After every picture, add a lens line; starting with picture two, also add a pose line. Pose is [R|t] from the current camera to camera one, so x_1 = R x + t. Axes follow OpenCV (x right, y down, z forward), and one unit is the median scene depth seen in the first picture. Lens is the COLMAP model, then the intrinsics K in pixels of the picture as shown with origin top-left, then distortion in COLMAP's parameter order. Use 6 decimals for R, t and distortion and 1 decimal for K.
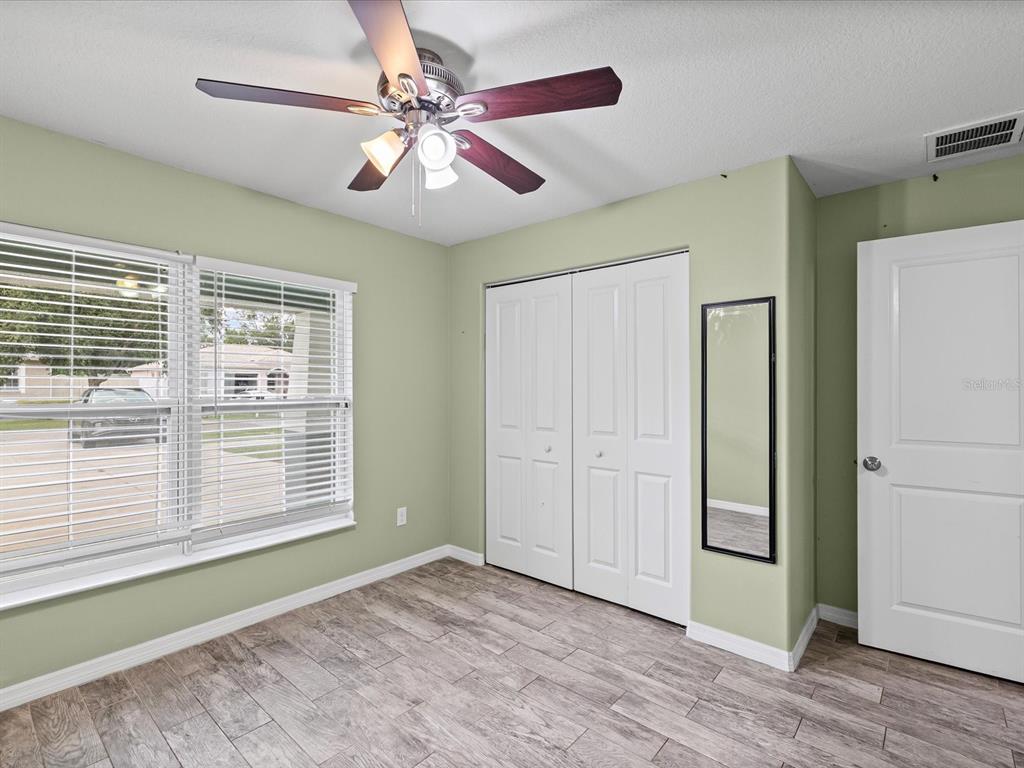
lens RADIAL K [[497.1, 0, 504.3], [0, 497.1, 385.3], [0, 0, 1]] dist [0.001268, 0.000283]
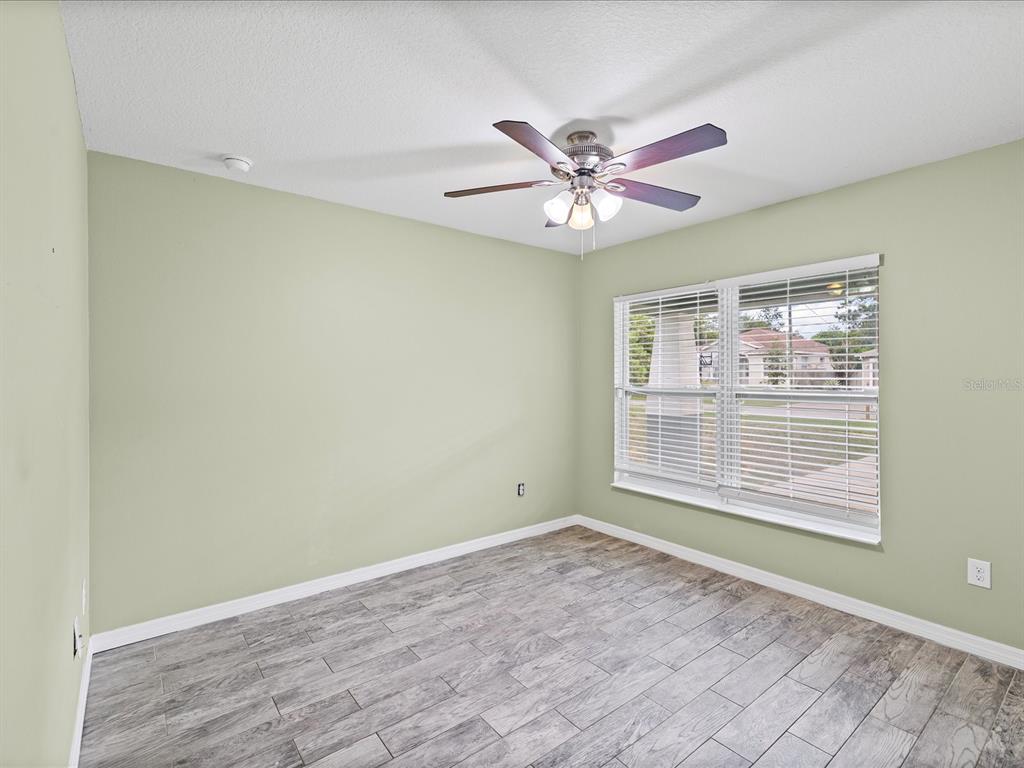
lens RADIAL K [[497.1, 0, 514.3], [0, 497.1, 375.2], [0, 0, 1]] dist [0.001268, 0.000283]
pose [[-0.191003, -0.003691, -0.981582, 0.776972], [-0.002151, 0.999992, -0.003342, 0.001912], [0.981587, 0.001473, -0.191010, 0.698534]]
